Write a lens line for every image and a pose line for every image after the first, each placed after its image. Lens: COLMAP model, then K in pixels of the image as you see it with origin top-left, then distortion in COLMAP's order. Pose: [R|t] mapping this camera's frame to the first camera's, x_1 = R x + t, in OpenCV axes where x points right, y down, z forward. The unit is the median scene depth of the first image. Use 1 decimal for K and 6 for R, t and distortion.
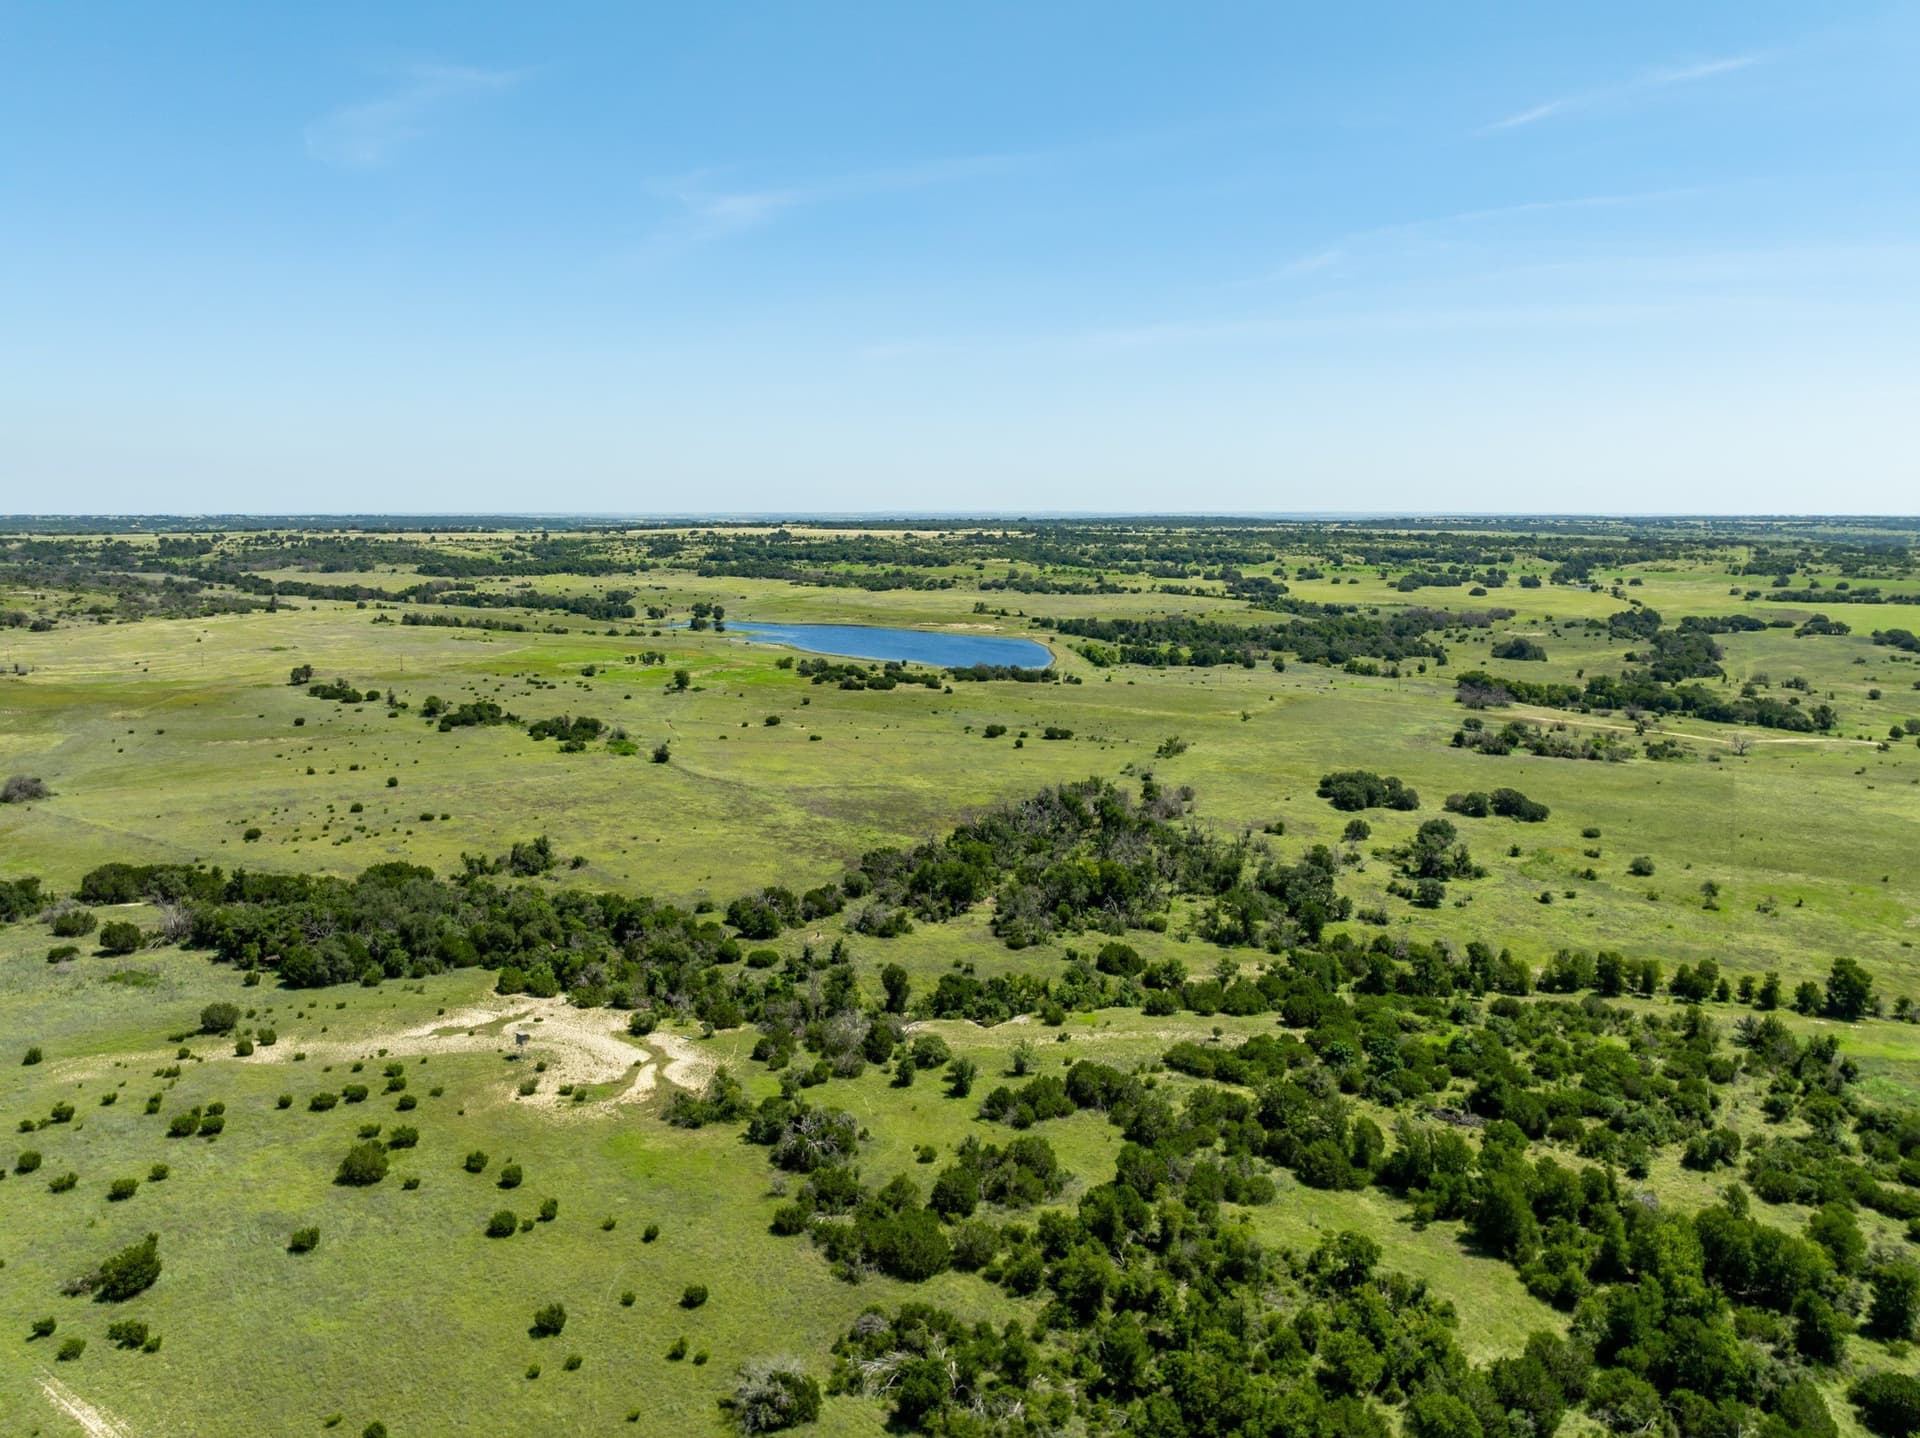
lens RADIAL K [[1417.5, 0, 960.0], [0, 1417.5, 719.0], [0, 0, 1]] dist [-0.035872, 0.023087]
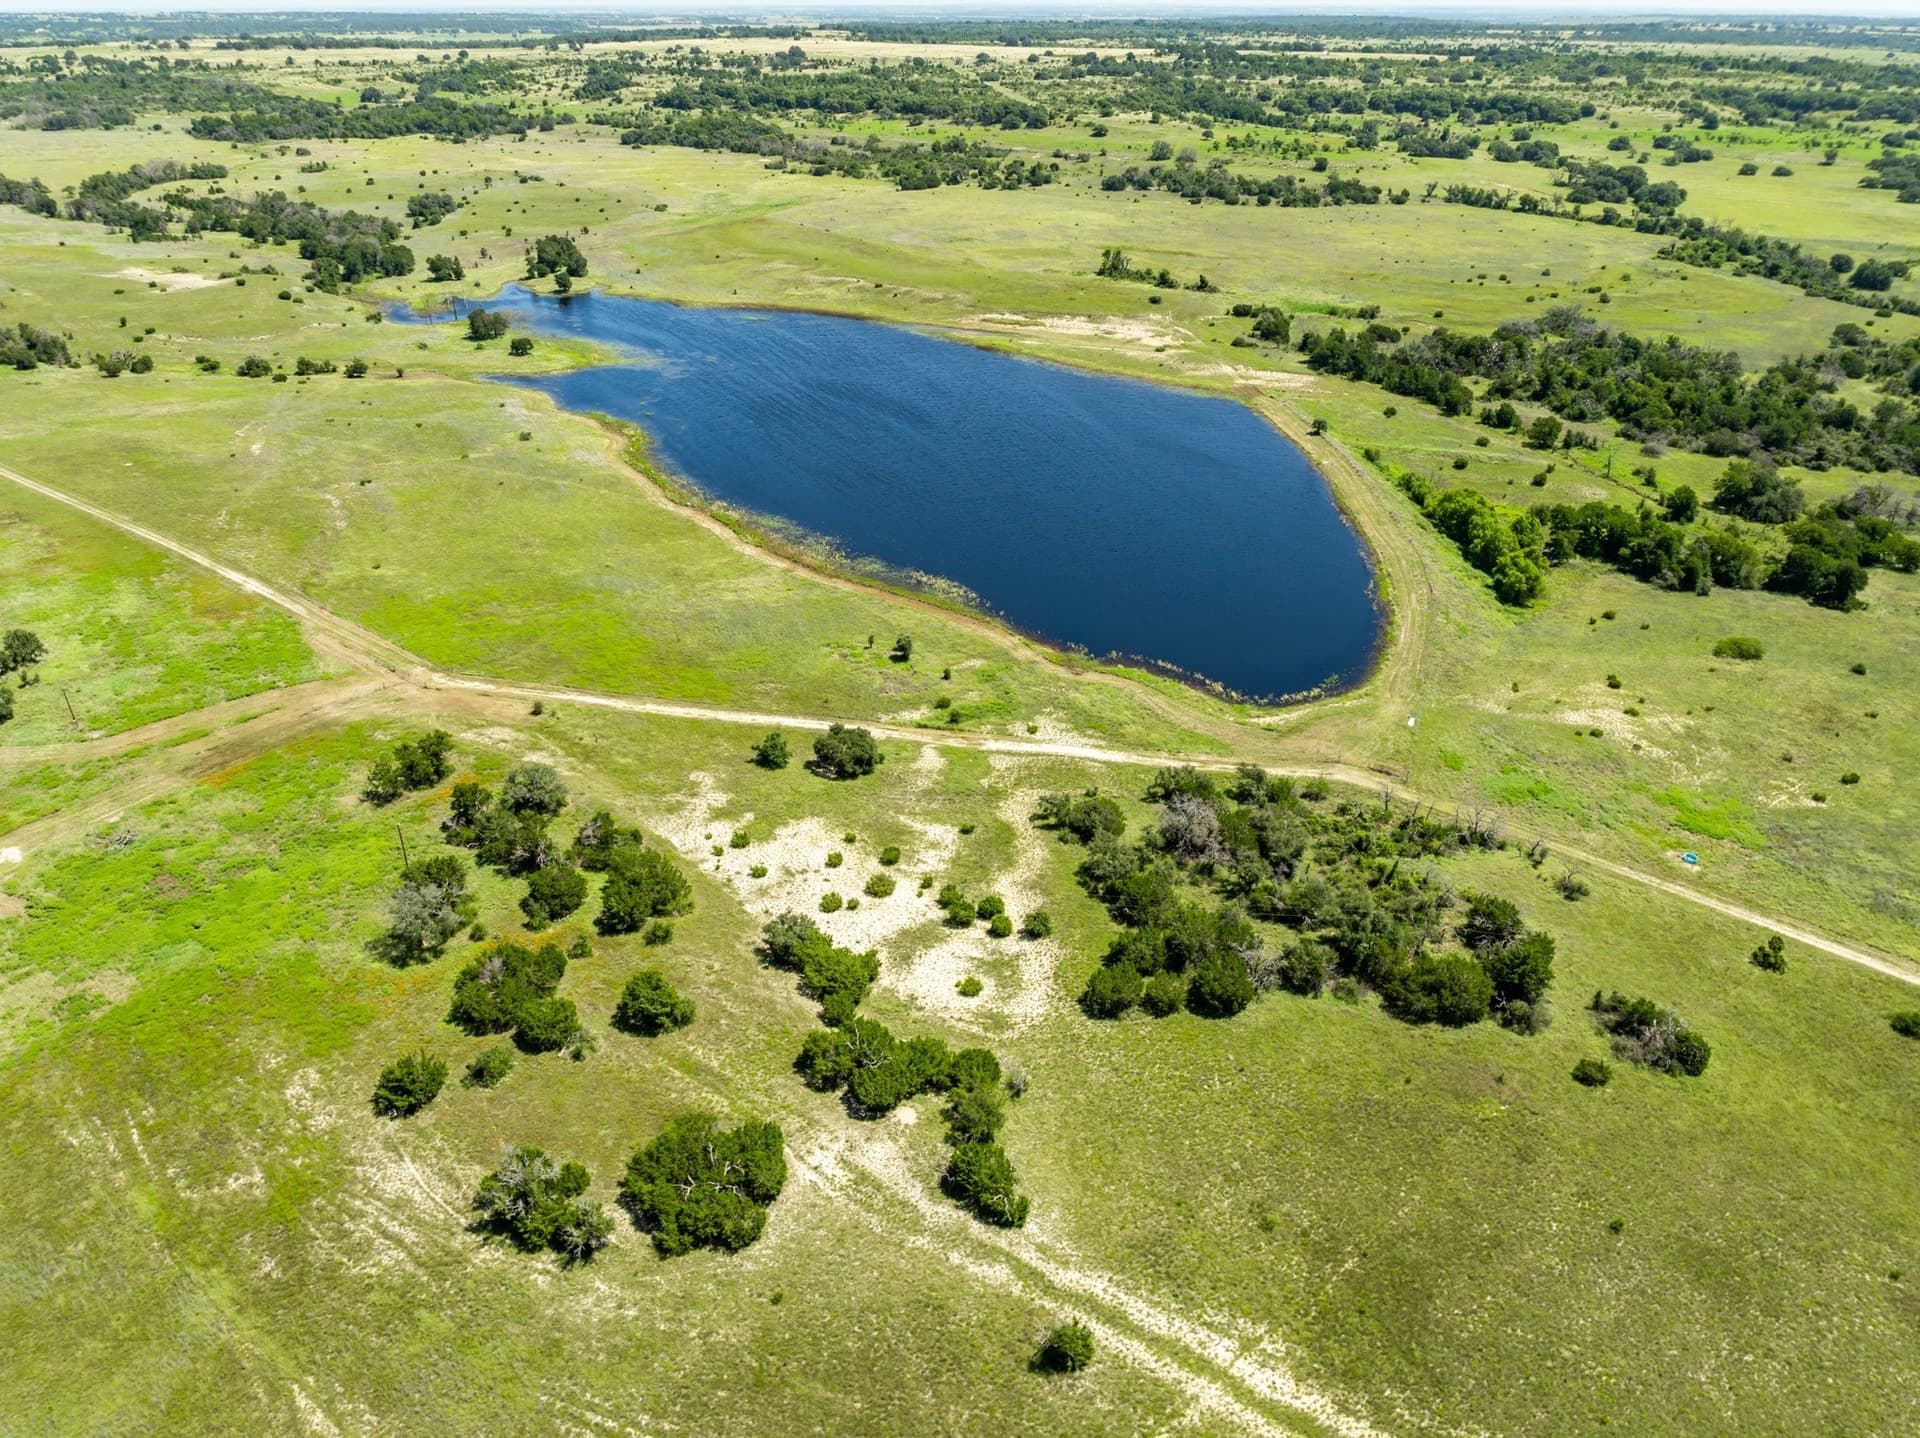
lens RADIAL K [[1417.5, 0, 960.0], [0, 1417.5, 719.0], [0, 0, 1]] dist [-0.035872, 0.023087]
pose [[0.998275, 0.026732, -0.052272, -0.006211], [-0.008580, 0.947196, 0.320541, -0.064687], [0.058080, -0.319540, 0.945791, 0.382034]]
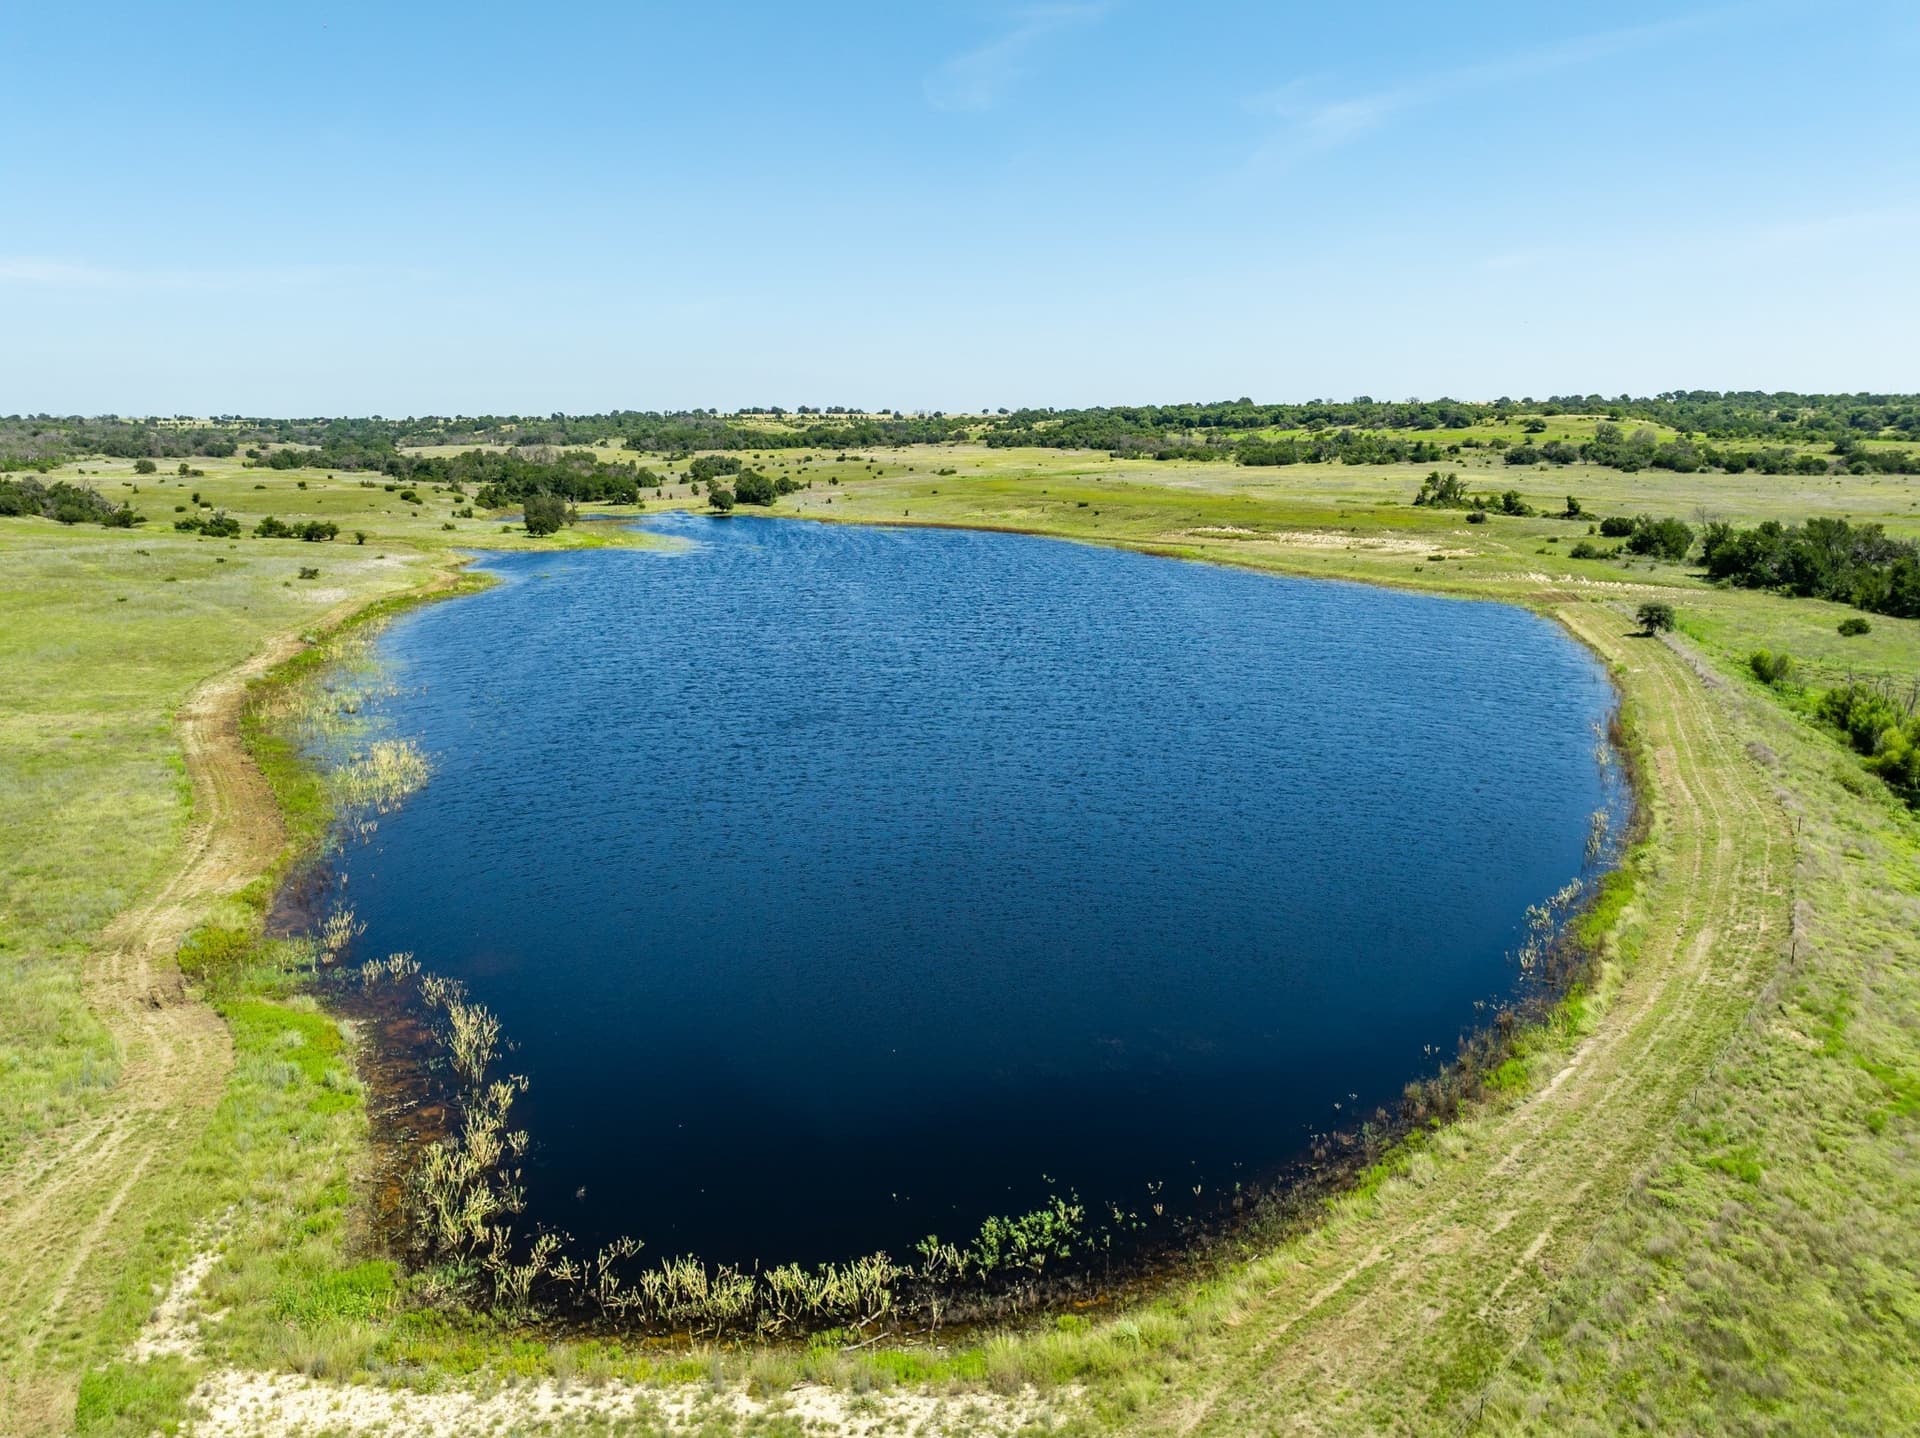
lens RADIAL K [[1417.5, 0, 960.0], [0, 1417.5, 719.0], [0, 0, 1]] dist [-0.035872, 0.023087]
pose [[0.910423, 0.079378, -0.405990, 0.036887], [-0.058699, 0.996276, 0.063158, -0.031344], [0.409492, -0.033669, 0.911692, 0.507223]]
